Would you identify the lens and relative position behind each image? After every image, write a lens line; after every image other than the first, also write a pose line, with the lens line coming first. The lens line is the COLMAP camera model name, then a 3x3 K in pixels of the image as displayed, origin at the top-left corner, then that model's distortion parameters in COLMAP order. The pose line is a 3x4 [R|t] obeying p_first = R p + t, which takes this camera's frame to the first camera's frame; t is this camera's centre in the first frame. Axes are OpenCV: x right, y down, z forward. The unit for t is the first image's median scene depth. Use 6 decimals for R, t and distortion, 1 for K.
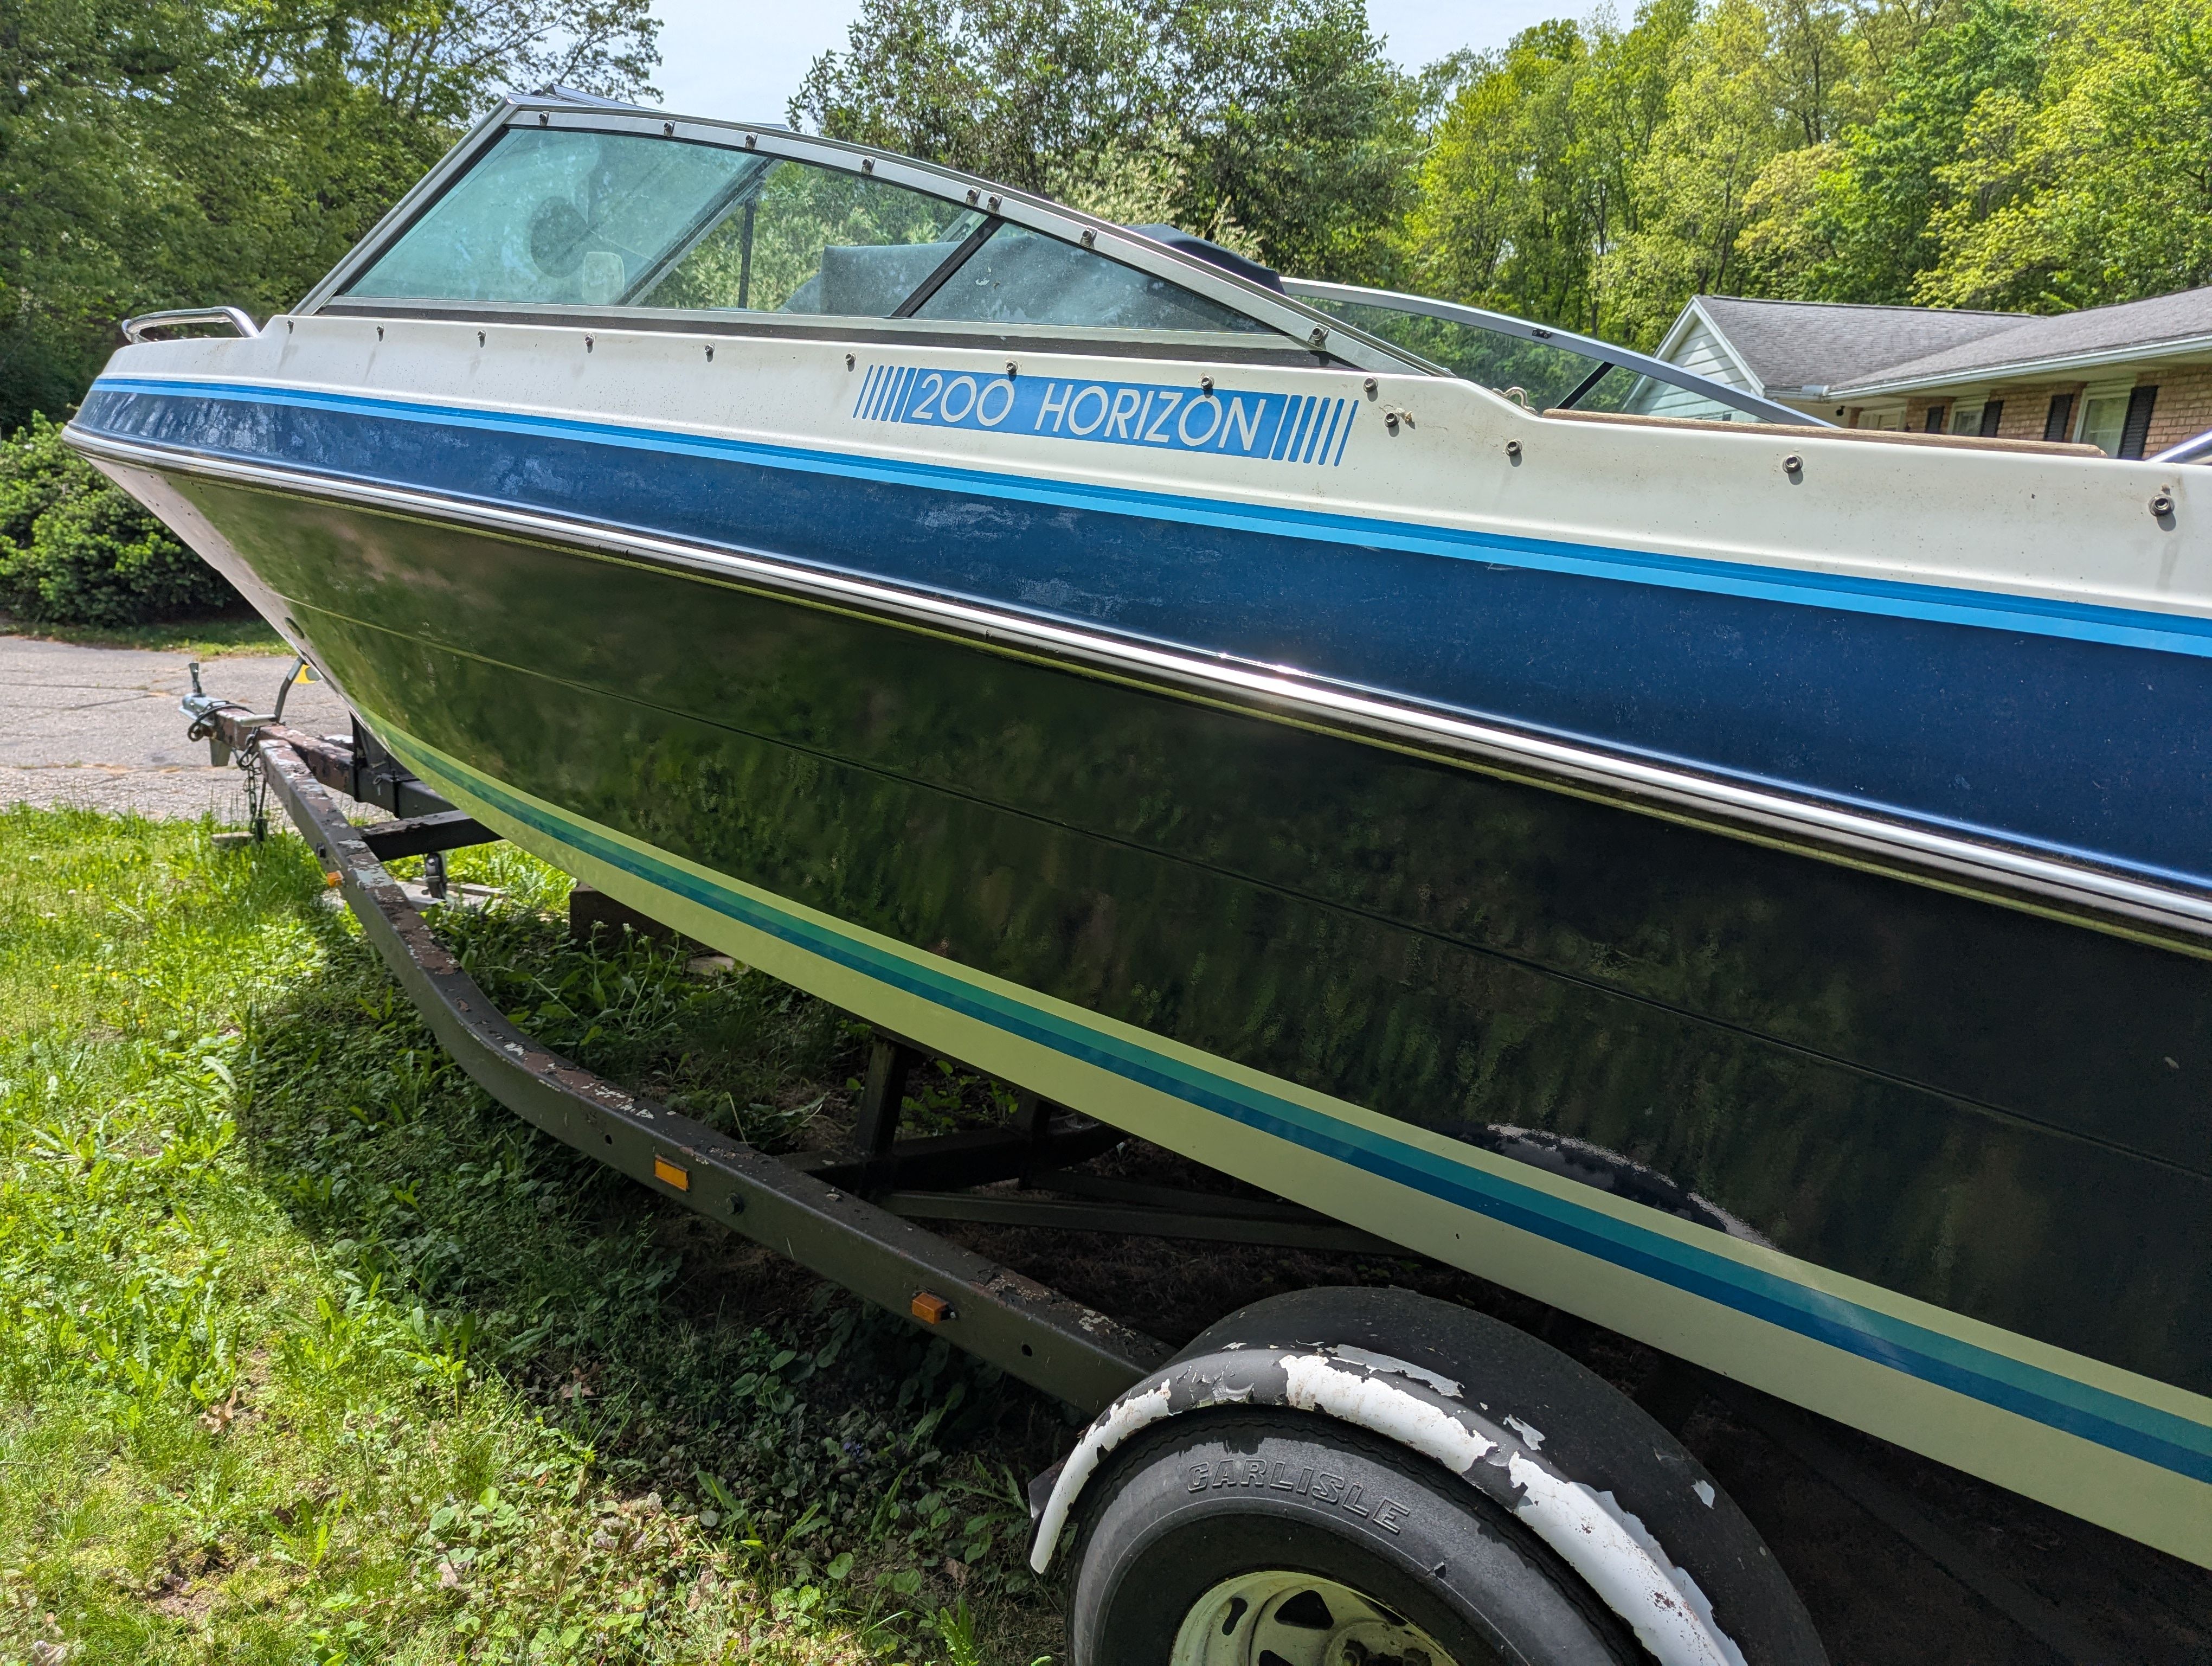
lens RADIAL K [[1578.8, 0, 1093.5], [0, 1578.8, 857.6], [0, 0, 1]] dist [0.059423, -0.052280]
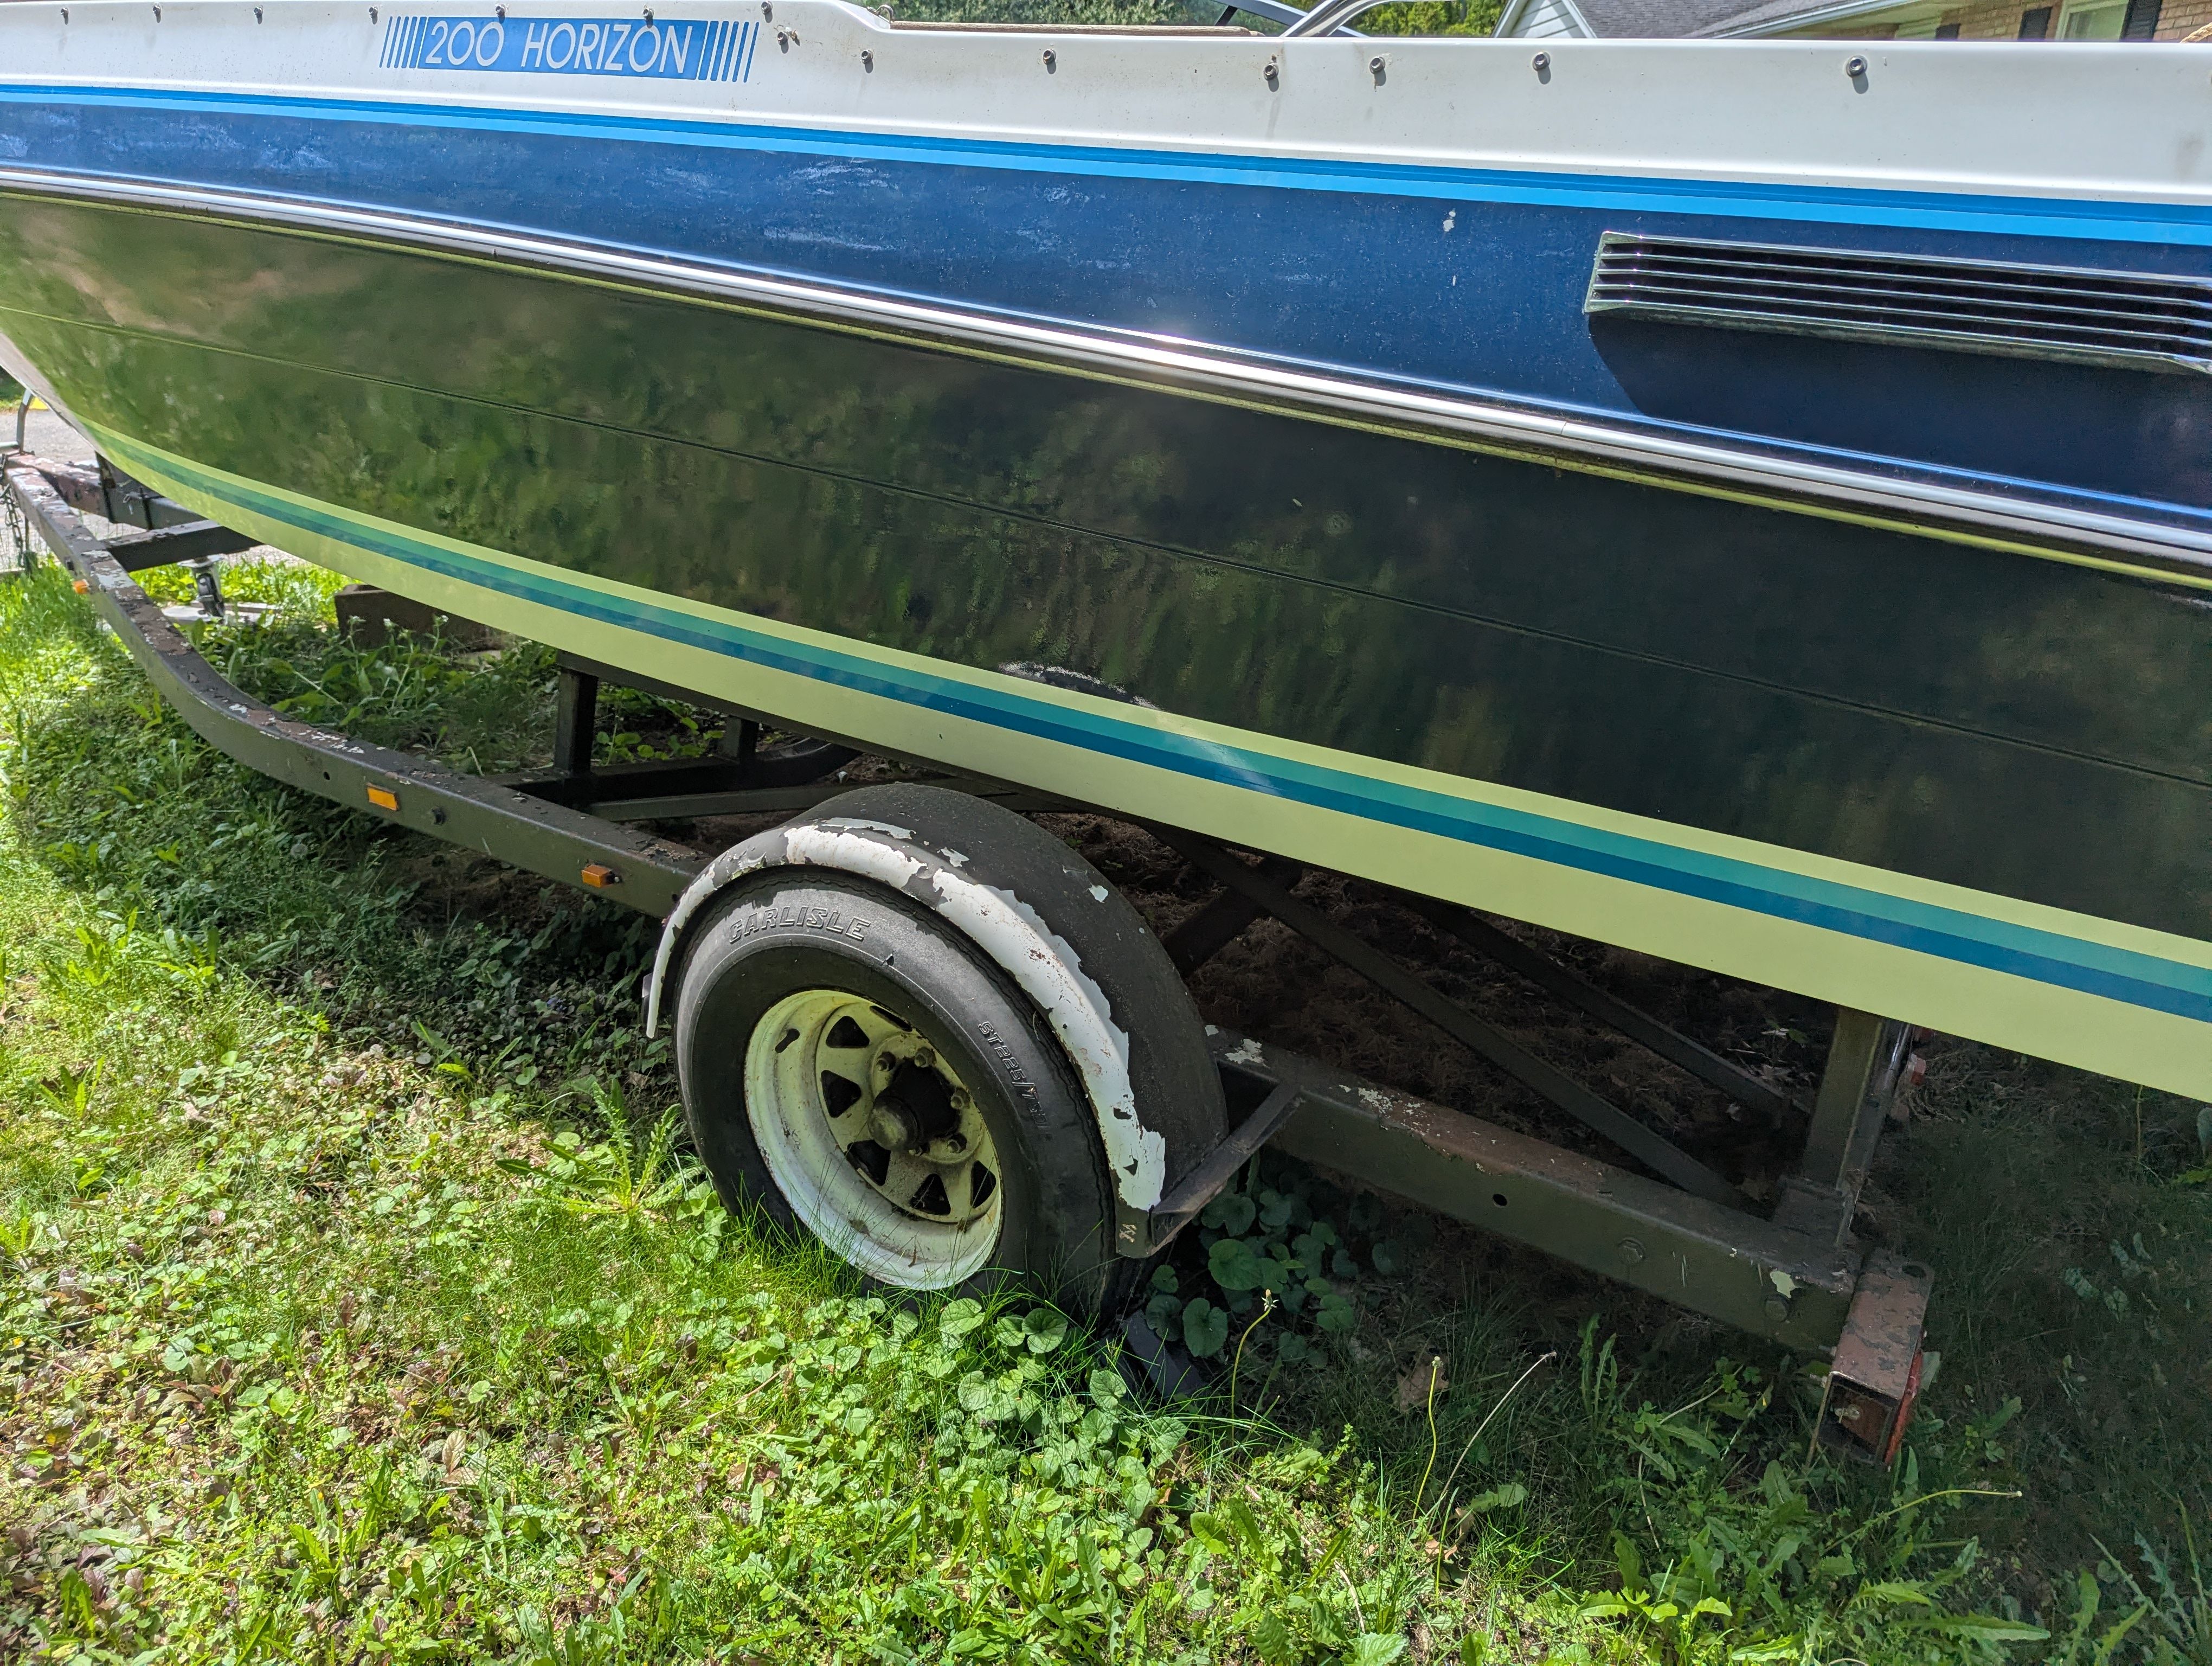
lens RADIAL K [[1580.8, 0, 1112.8], [0, 1580.8, 813.0], [0, 0, 1]] dist [0.062470, -0.061268]
pose [[0.995035, -0.078040, 0.061761, 0.194755], [0.068497, 0.987221, 0.143884, 0.087970], [-0.072201, -0.138940, 0.987665, -0.174944]]
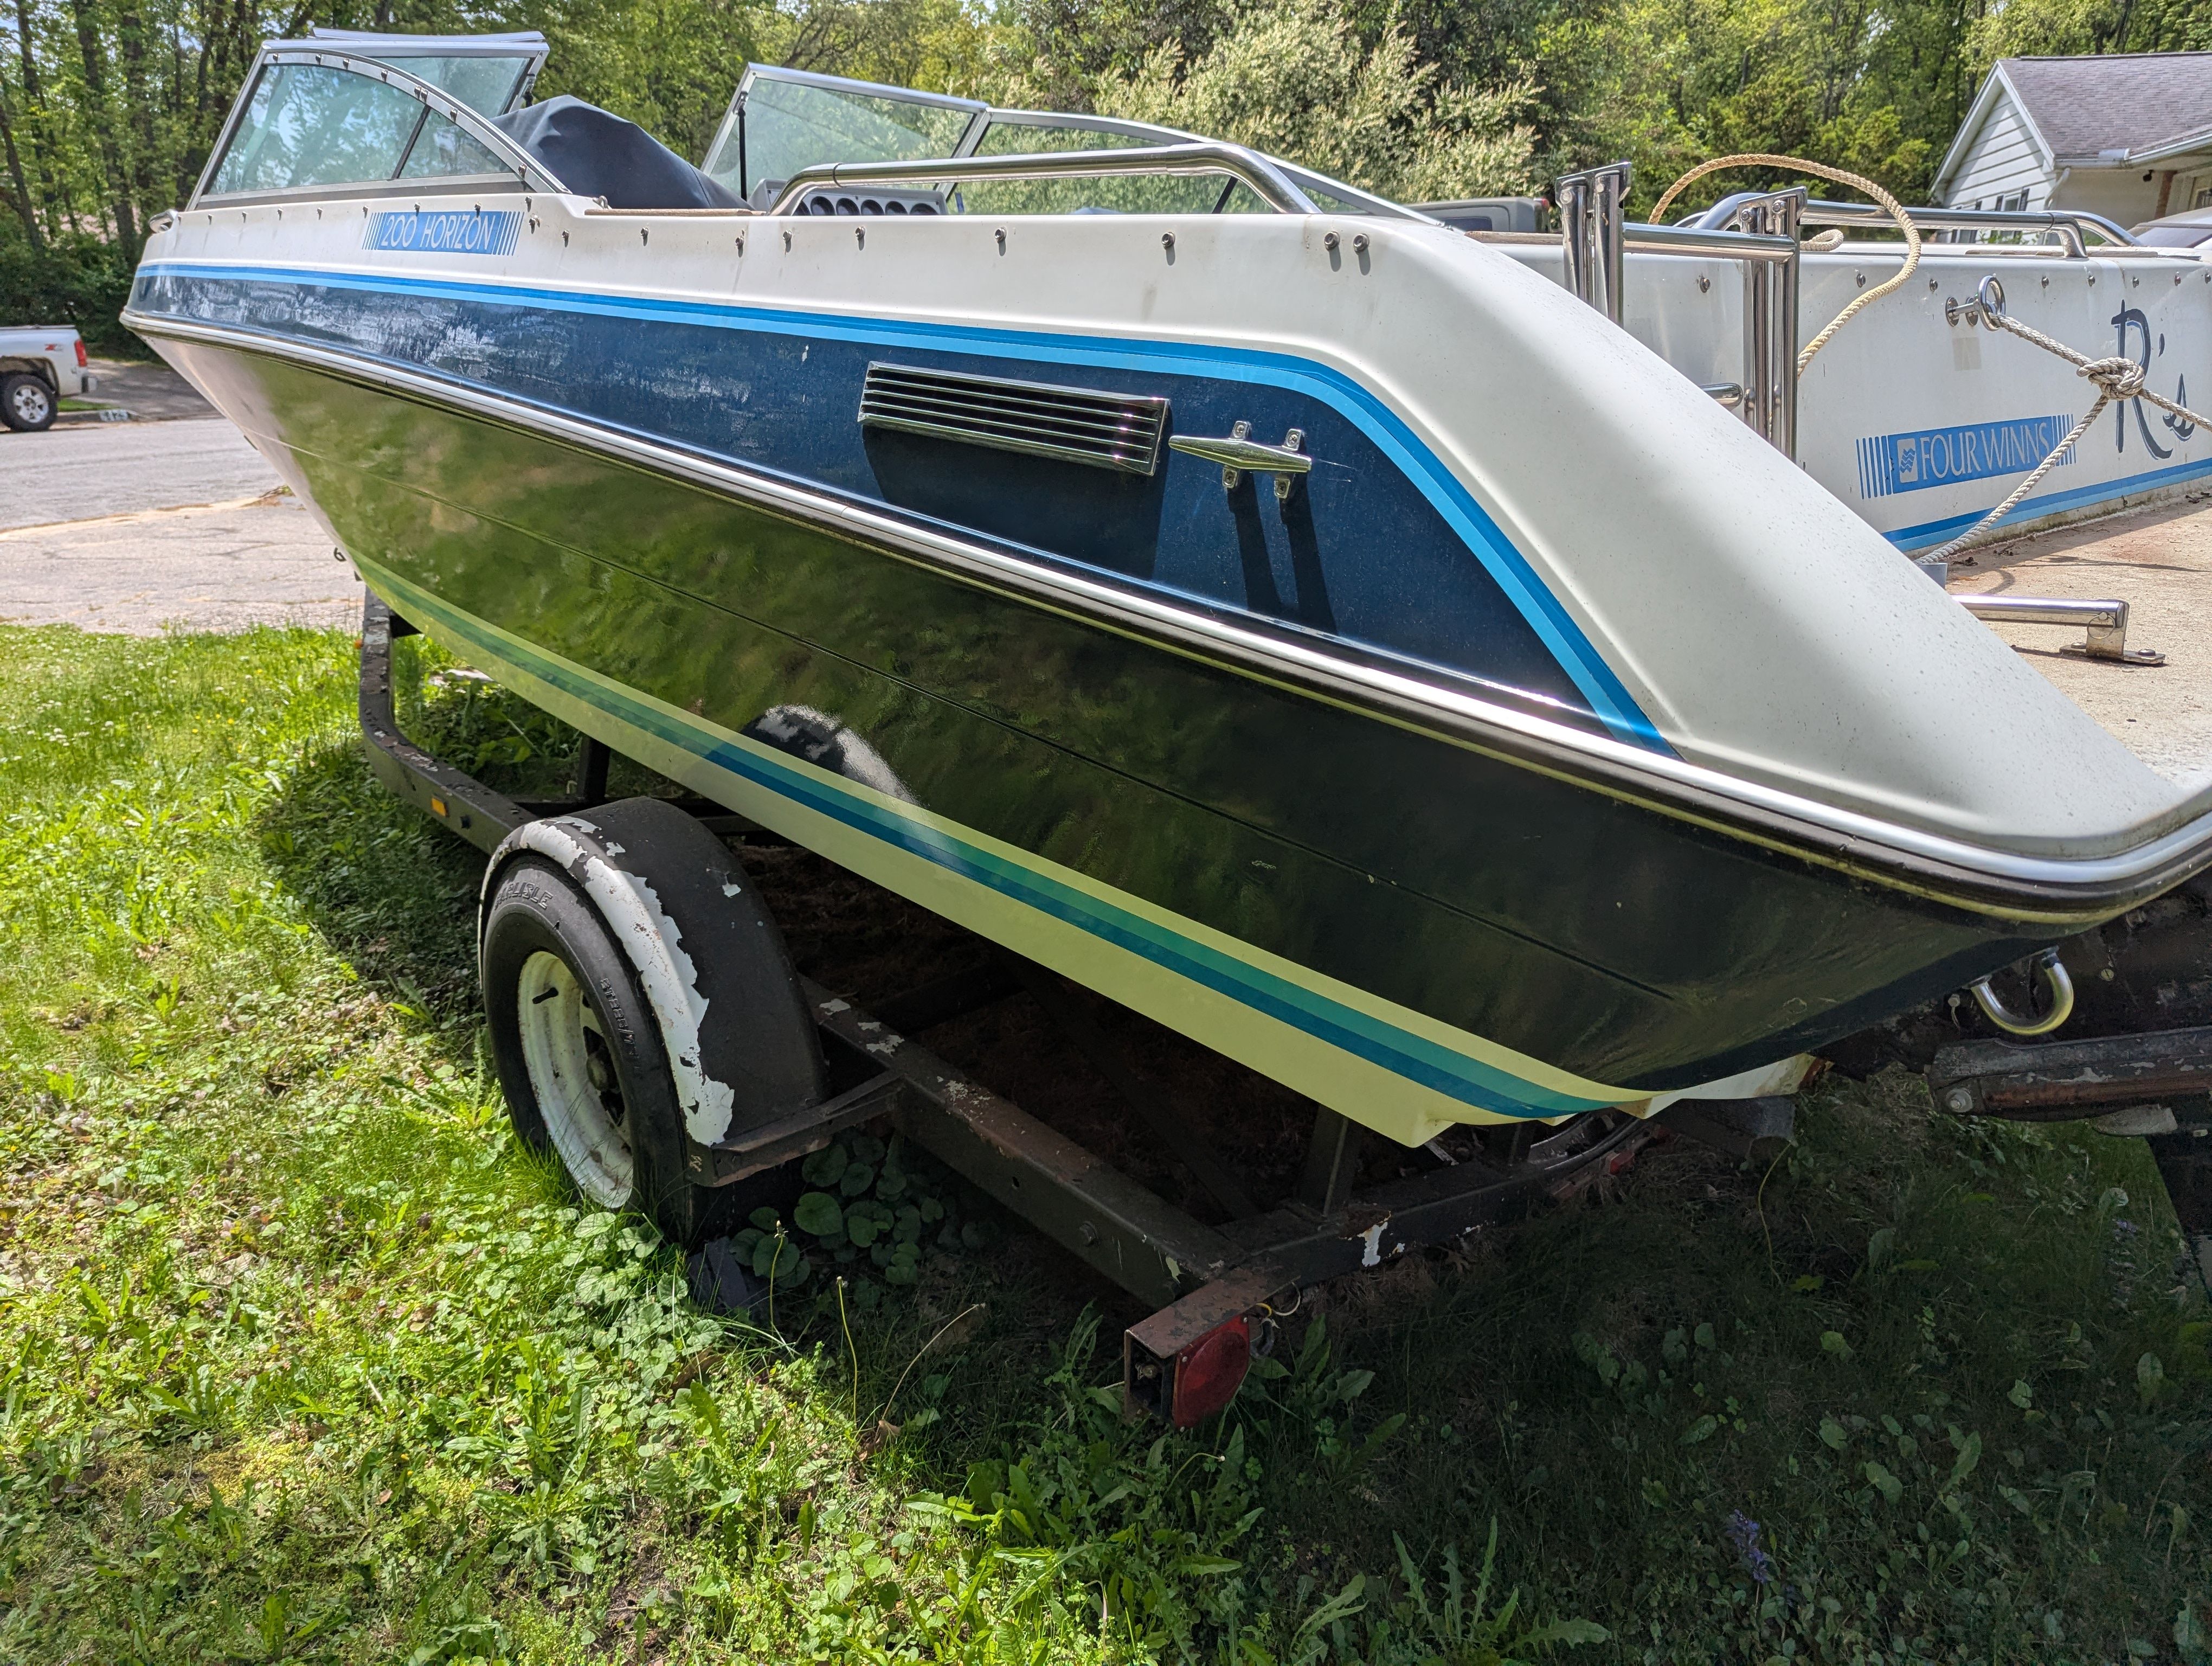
lens RADIAL K [[1593.1, 0, 1106.4], [0, 1593.1, 834.0], [0, 0, 1]] dist [0.010995, -0.002228]
pose [[0.978852, -0.003068, -0.204546, 0.664611], [0.018267, 0.997204, 0.072460, 0.141397], [0.203752, -0.074664, 0.976171, -0.302065]]
